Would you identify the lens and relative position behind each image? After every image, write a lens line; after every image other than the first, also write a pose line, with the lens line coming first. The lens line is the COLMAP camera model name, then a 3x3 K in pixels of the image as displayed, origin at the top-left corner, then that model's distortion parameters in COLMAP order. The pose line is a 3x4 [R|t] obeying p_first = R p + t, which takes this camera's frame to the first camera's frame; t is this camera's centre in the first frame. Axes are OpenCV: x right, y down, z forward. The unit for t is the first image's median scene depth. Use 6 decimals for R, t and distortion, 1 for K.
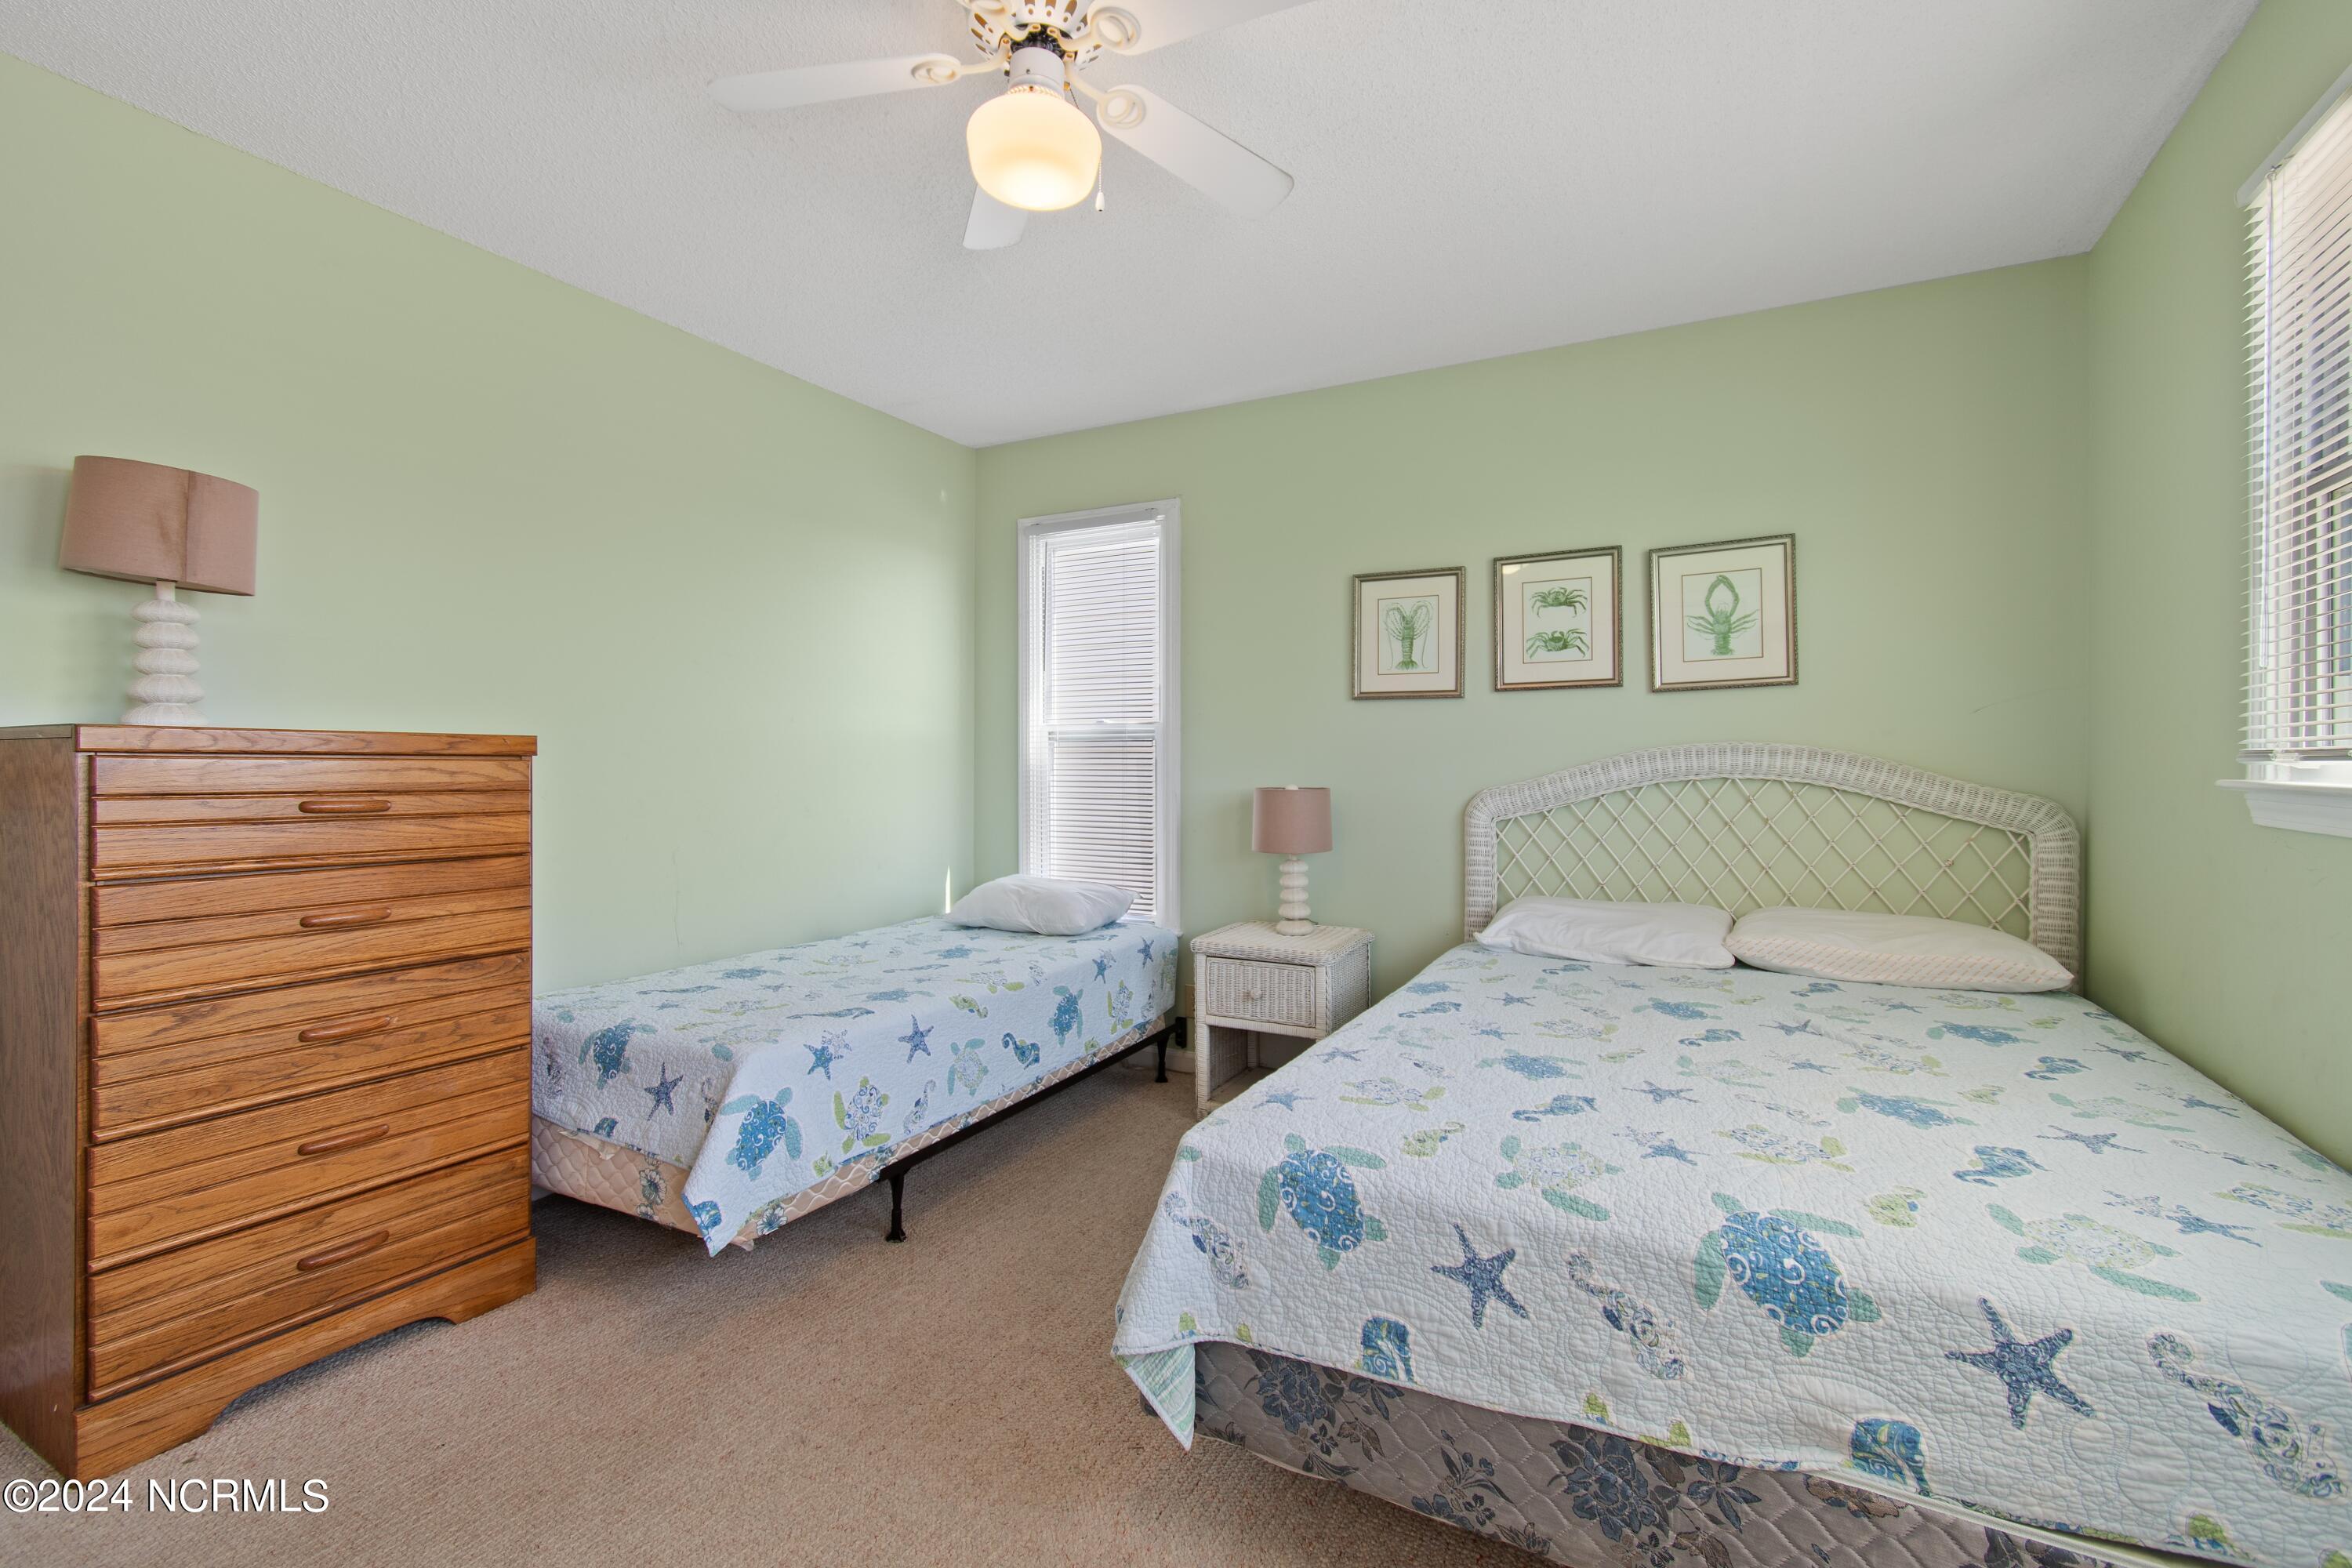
lens RADIAL K [[1045.8, 0, 1166.2], [0, 1045.8, 759.8], [0, 0, 1]] dist [0.001846, -0.001511]
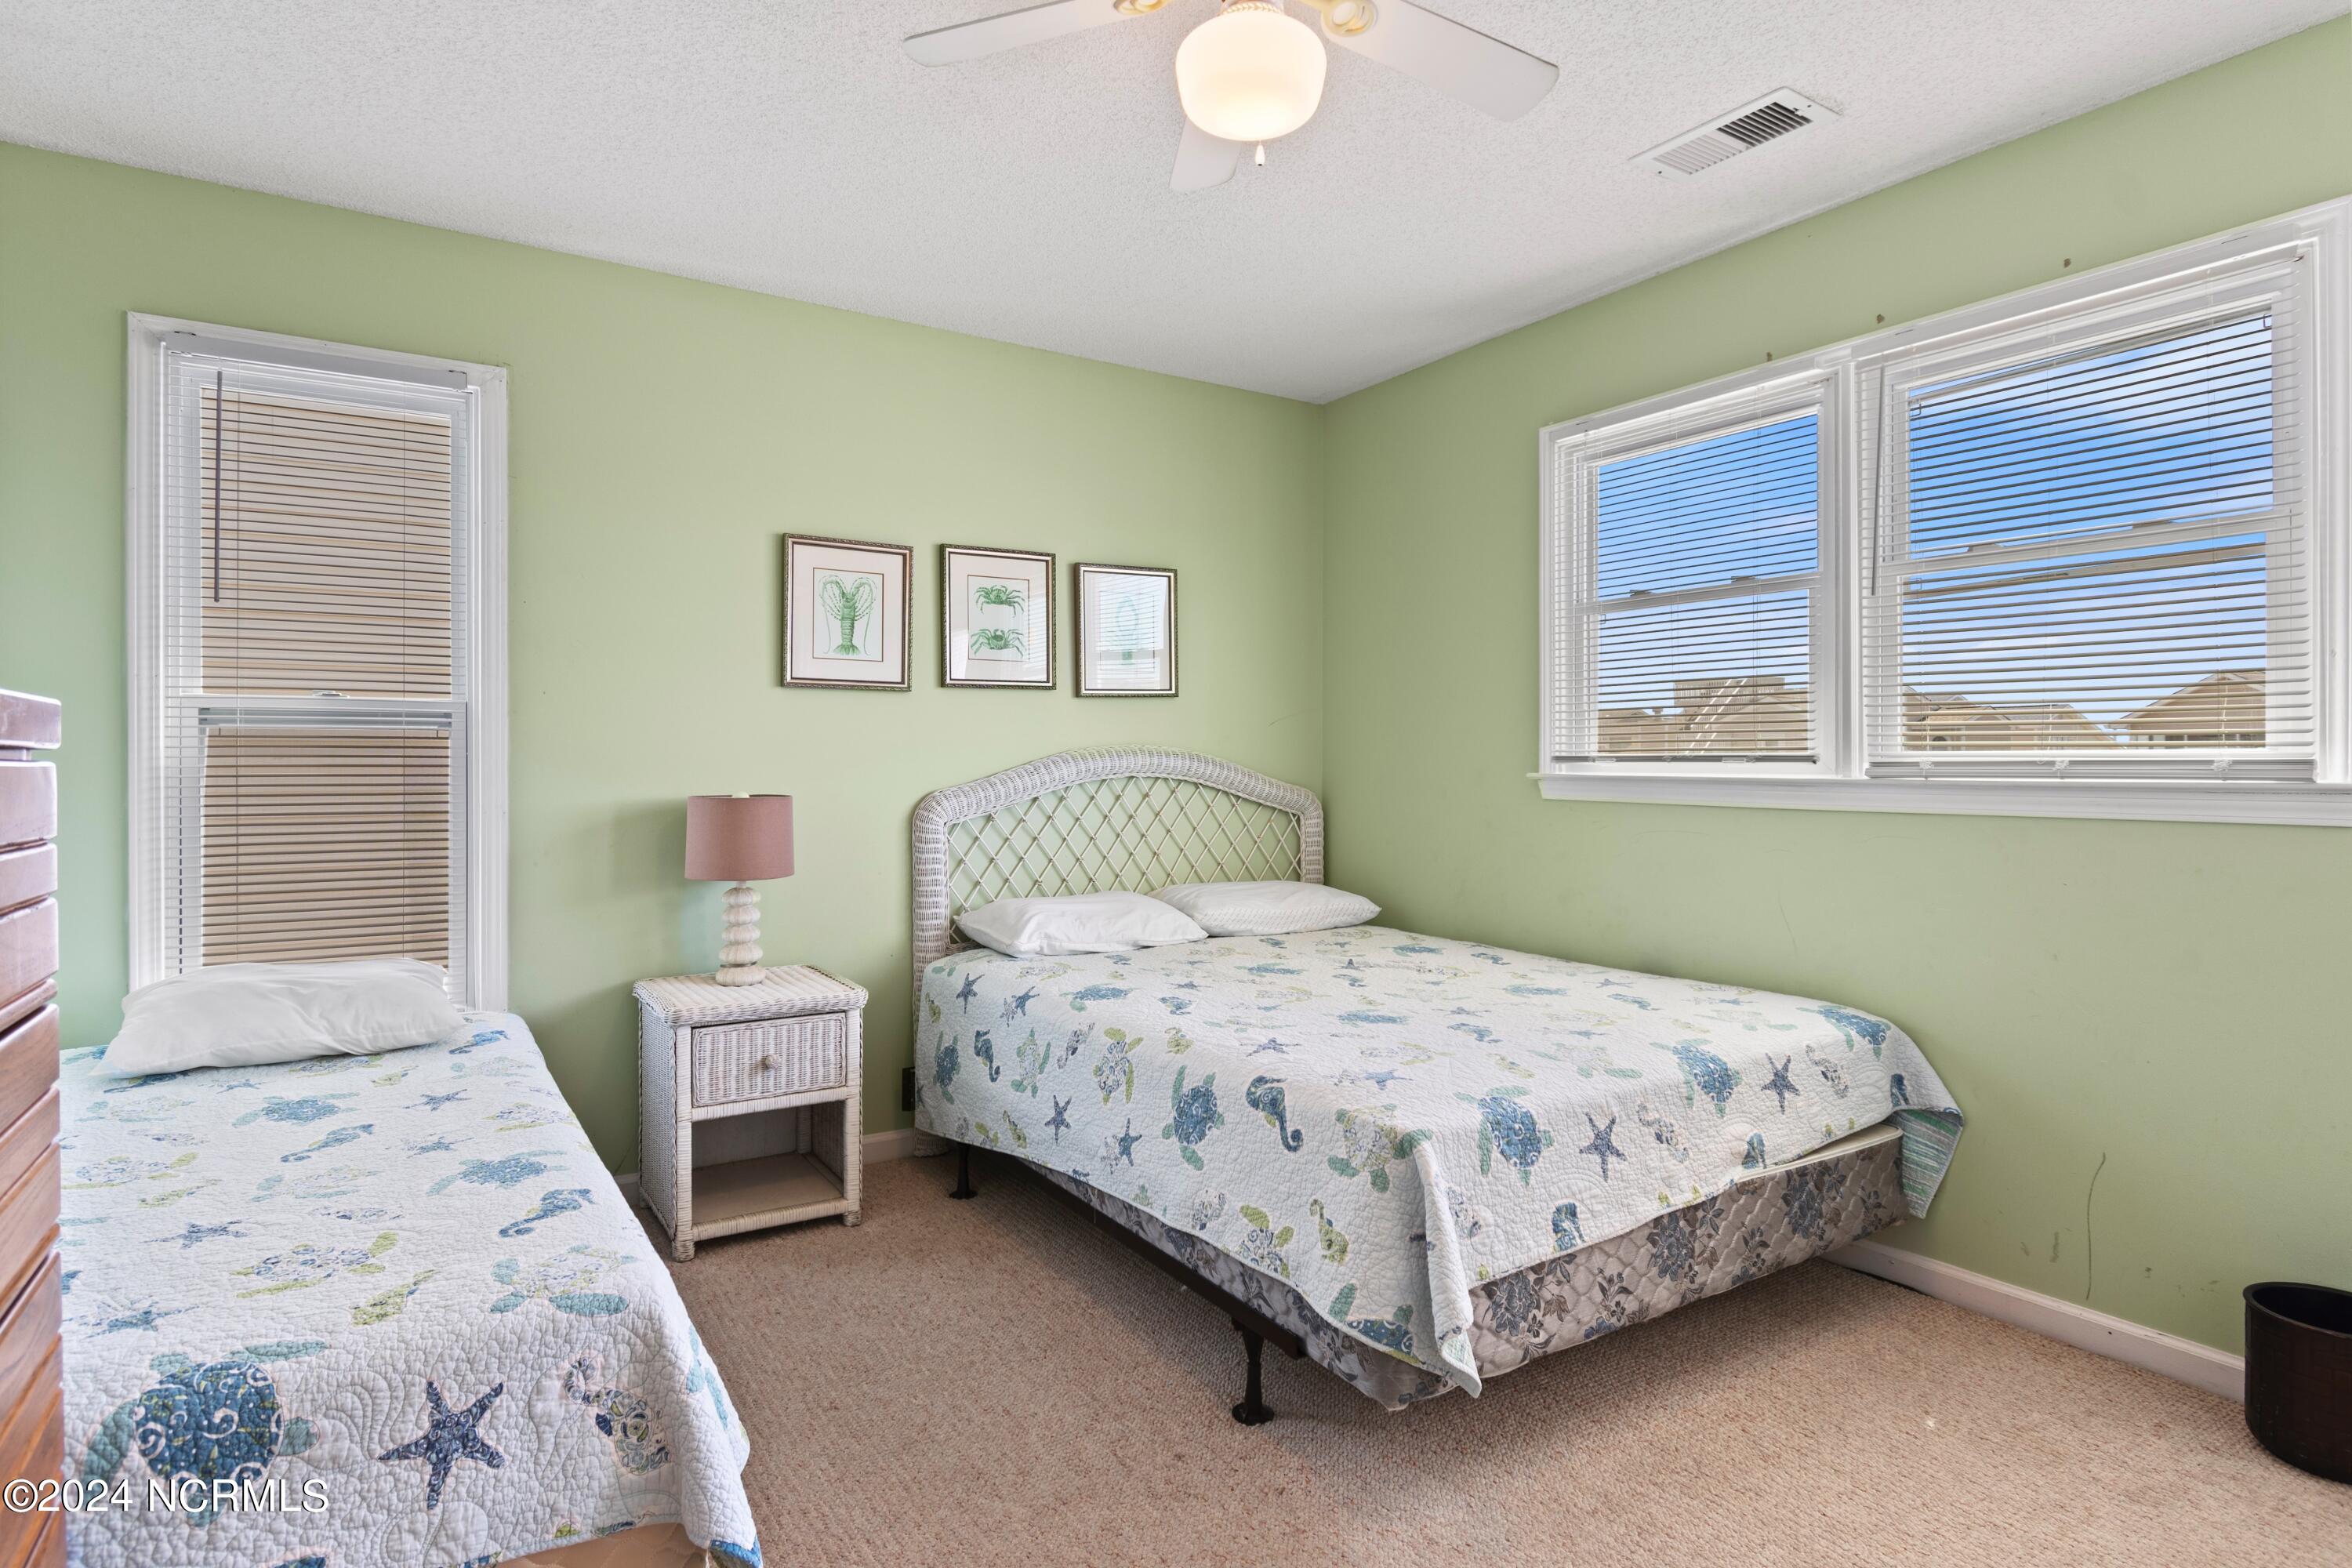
lens RADIAL K [[1235.0, 0, 1170.5], [0, 1235.0, 760.7], [0, 0, 1]] dist [-0.000958, -0.000251]
pose [[0.491891, 0.001118, 0.870656, -0.684706], [-0.000886, 0.999999, -0.000784, 0.001440], [-0.870656, -0.000386, 0.491892, 0.354993]]
